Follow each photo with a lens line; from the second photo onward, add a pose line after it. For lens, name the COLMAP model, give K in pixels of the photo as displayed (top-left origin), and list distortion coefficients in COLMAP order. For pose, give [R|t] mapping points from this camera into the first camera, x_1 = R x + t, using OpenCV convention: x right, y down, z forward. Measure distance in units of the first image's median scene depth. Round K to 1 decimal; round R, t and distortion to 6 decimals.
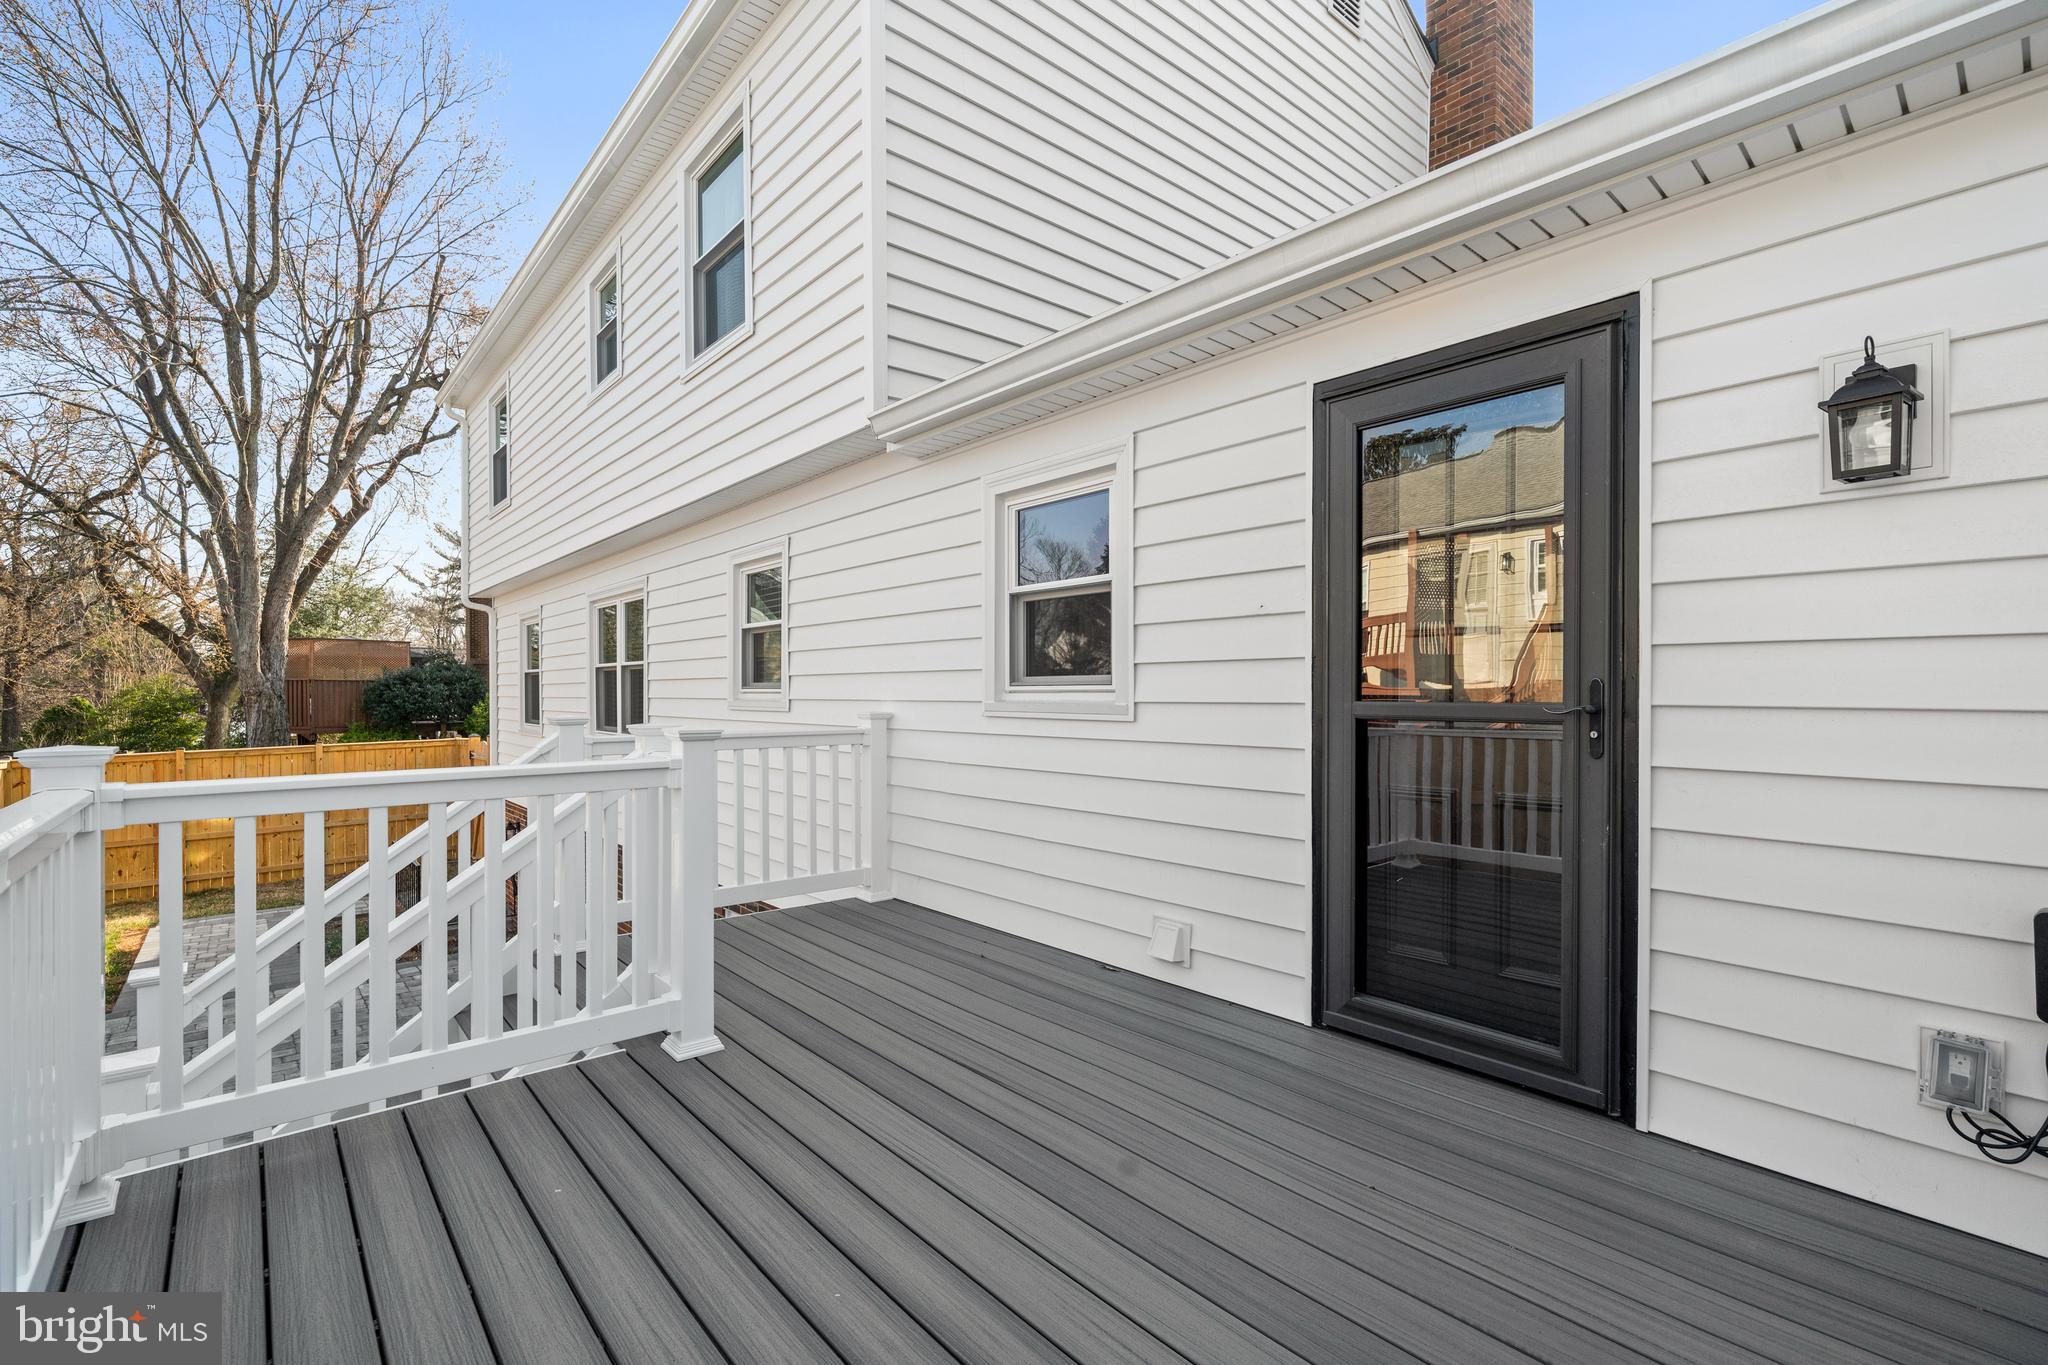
lens RADIAL K [[913.9, 0, 1027.4], [0, 913.9, 691.1], [0, 0, 1]] dist [0.016232, 0.000312]
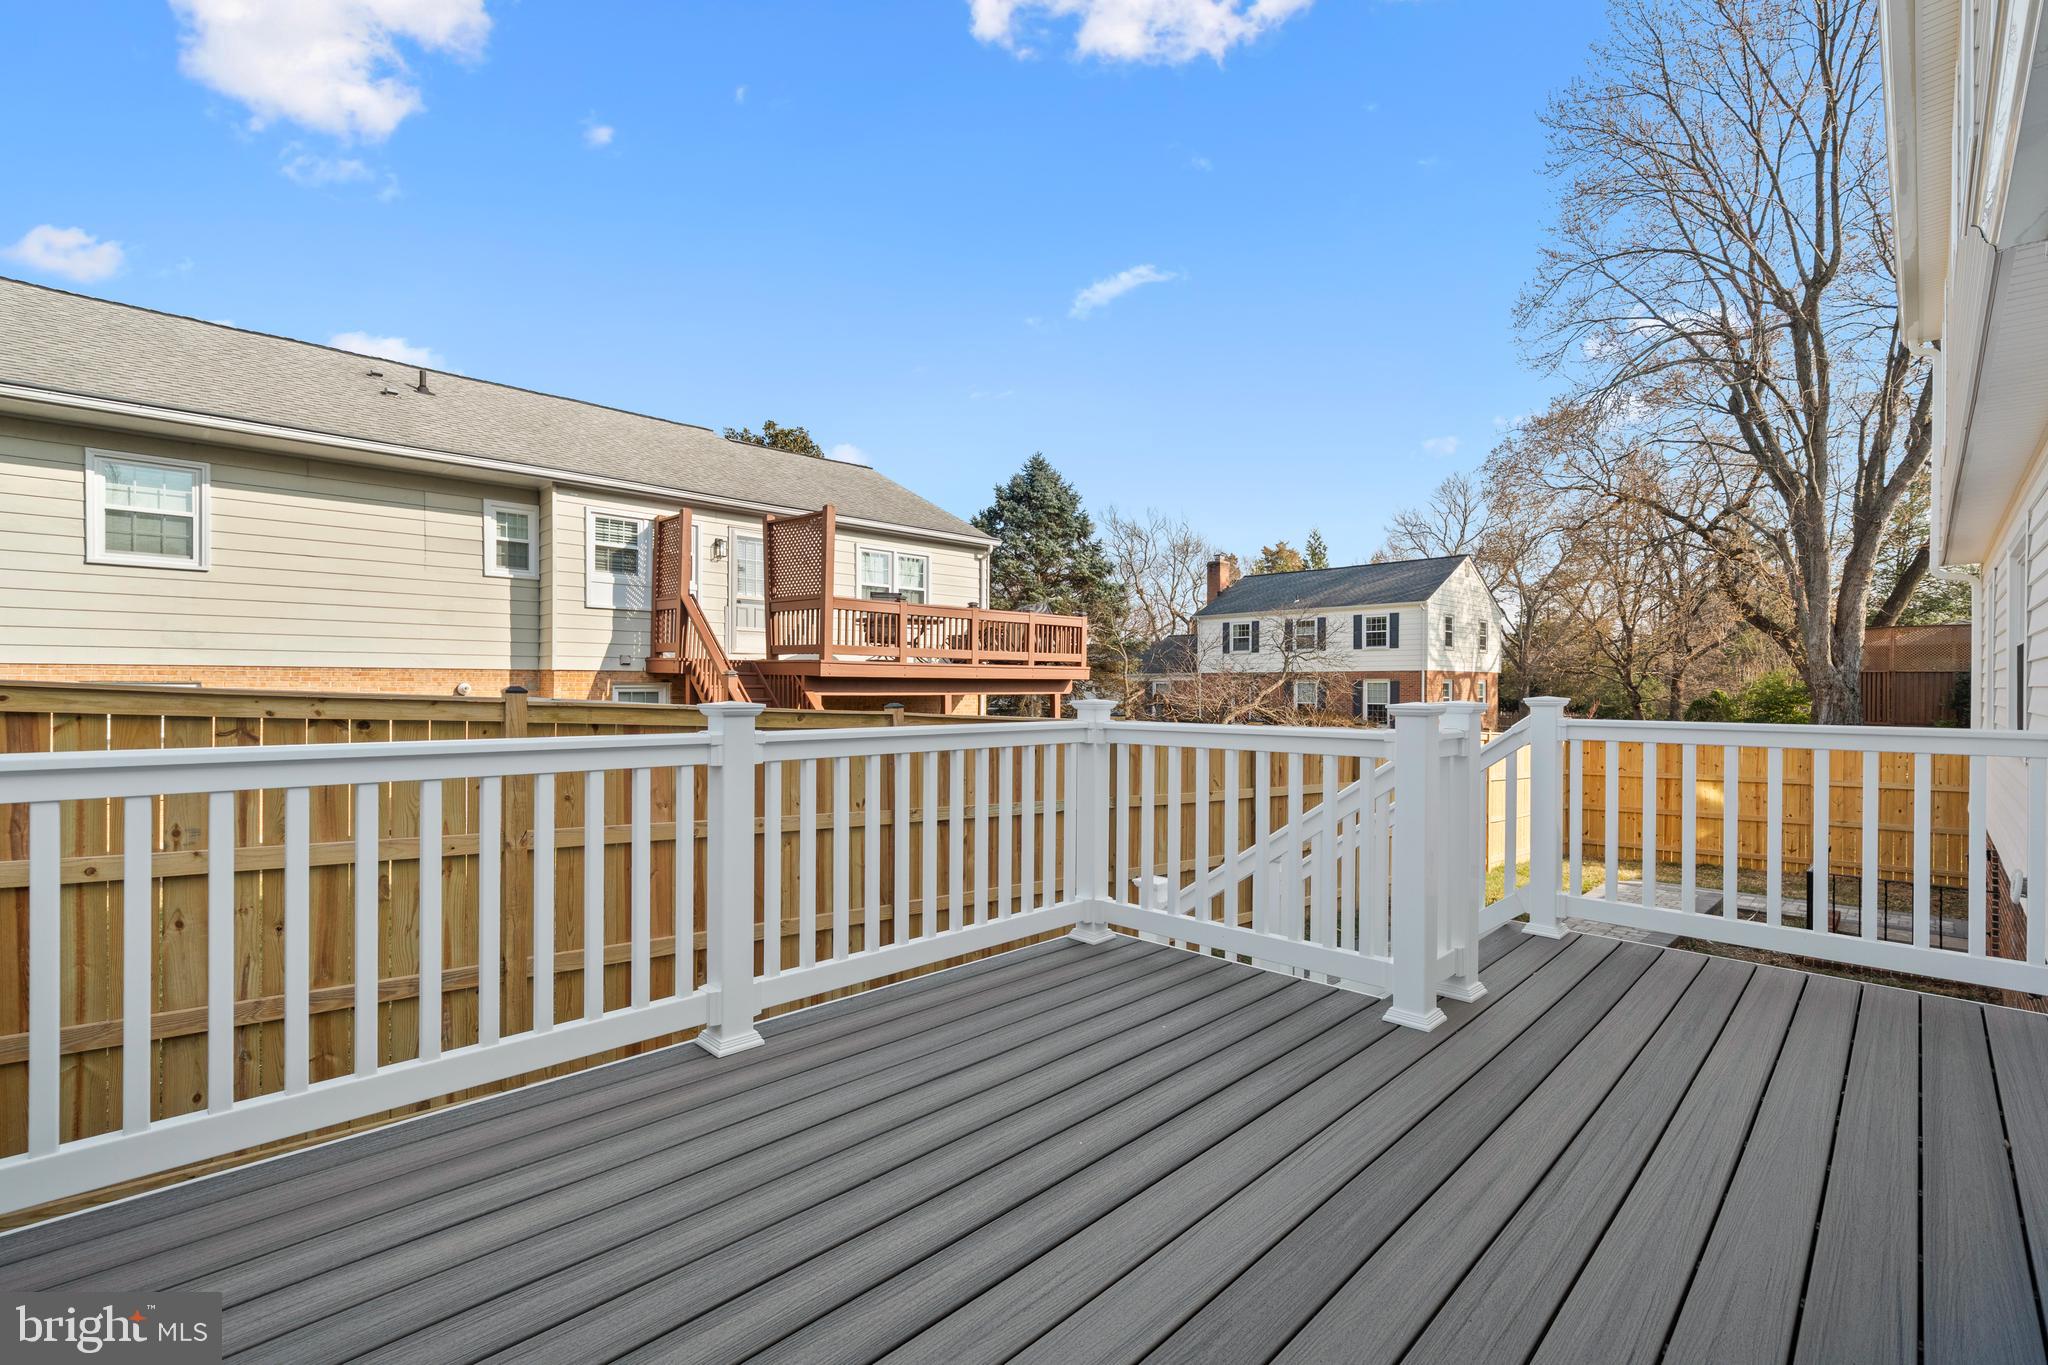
lens RADIAL K [[913.9, 0, 1027.4], [0, 913.9, 691.1], [0, 0, 1]] dist [0.016232, 0.000312]
pose [[0.088252, 0.007932, -0.996067, 0.078148], [-0.002669, 0.999967, 0.007726, 0.002832], [0.996095, 0.001976, 0.088270, 0.063825]]
